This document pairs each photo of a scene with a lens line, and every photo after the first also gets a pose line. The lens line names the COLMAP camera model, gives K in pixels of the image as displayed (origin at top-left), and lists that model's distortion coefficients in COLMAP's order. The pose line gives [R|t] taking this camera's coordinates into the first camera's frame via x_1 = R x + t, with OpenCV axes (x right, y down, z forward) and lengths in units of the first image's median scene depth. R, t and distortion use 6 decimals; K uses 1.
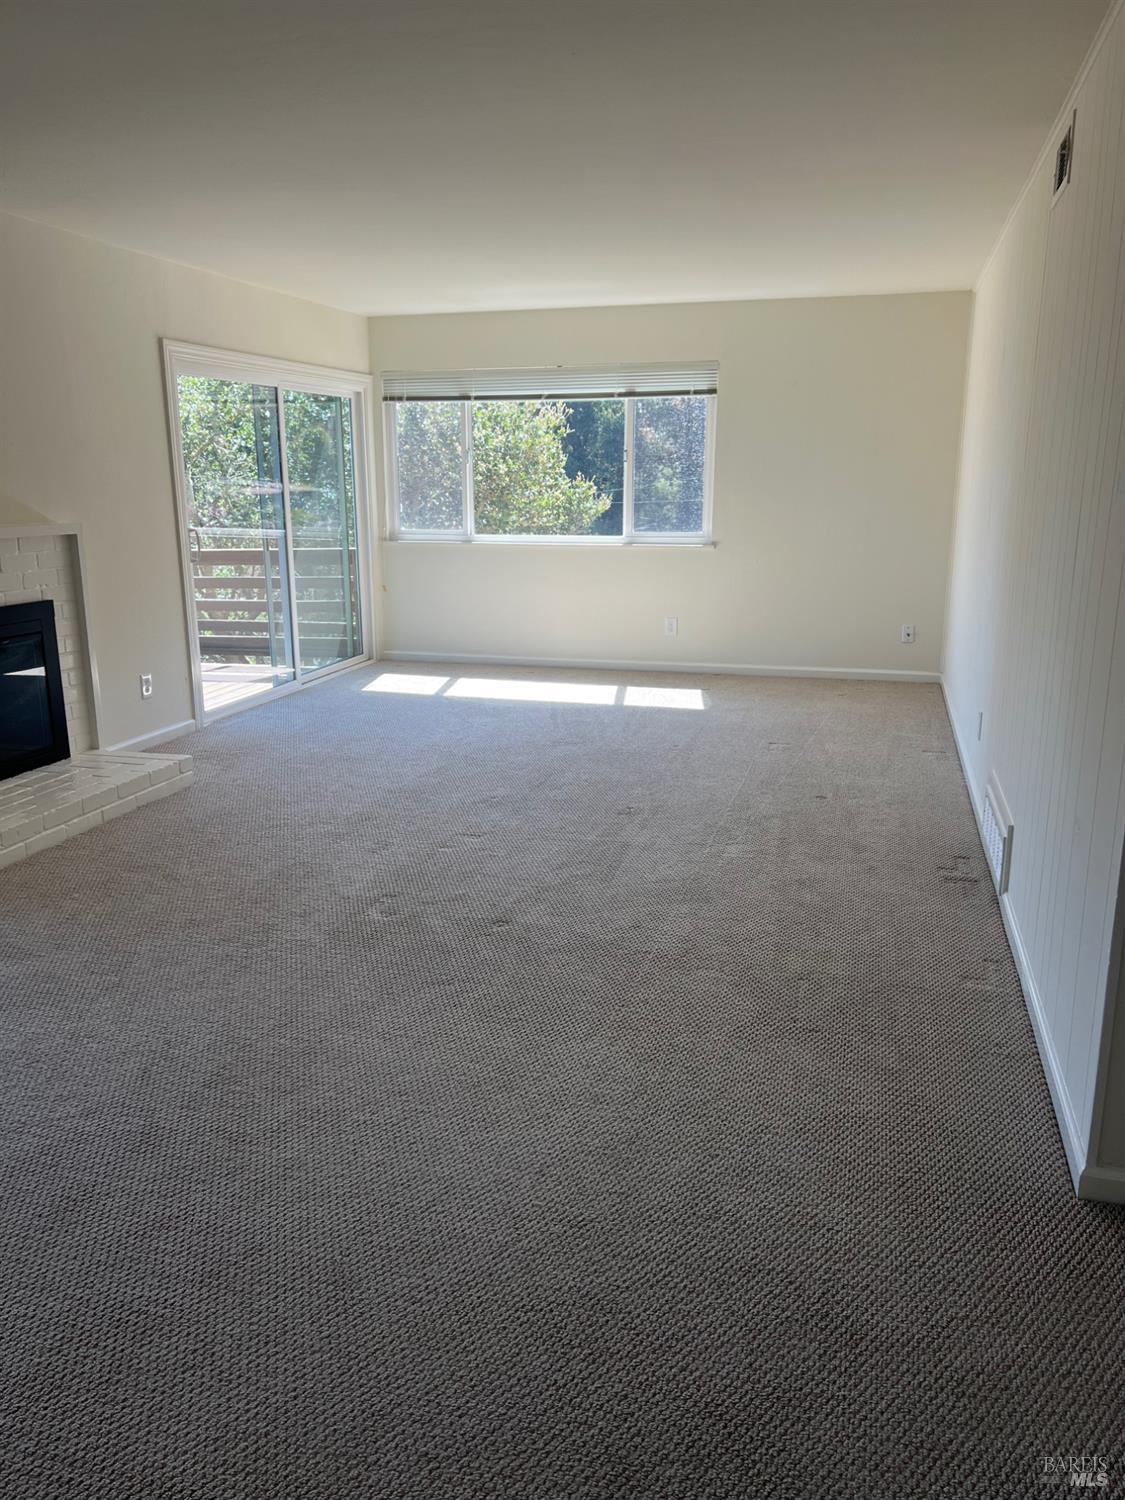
lens RADIAL K [[1115.0, 0, 552.5], [0, 1115.0, 780.1], [0, 0, 1]] dist [0.037957, -0.006095]
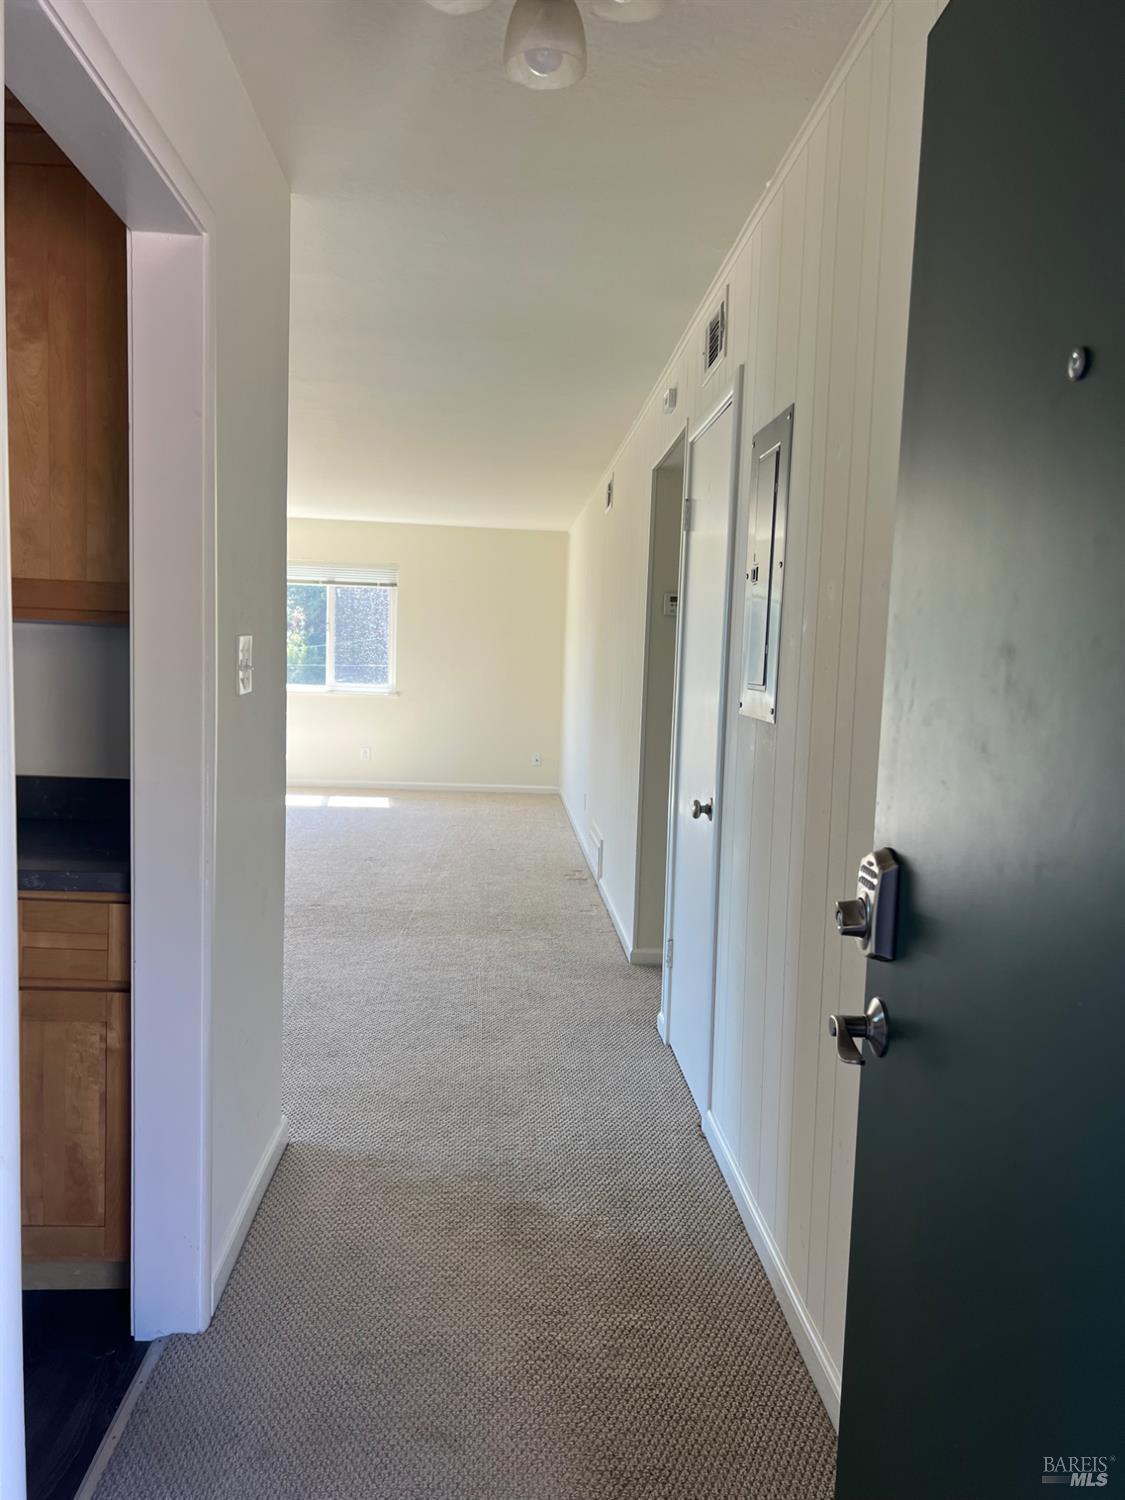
lens RADIAL K [[1115.0, 0, 552.5], [0, 1115.0, 780.1], [0, 0, 1]] dist [0.037957, -0.006095]
pose [[0.946026, 0.006778, 0.324021, -0.116670], [0.040220, 0.989597, -0.138129, 0.087721], [-0.321587, 0.143705, 0.935912, -0.313018]]
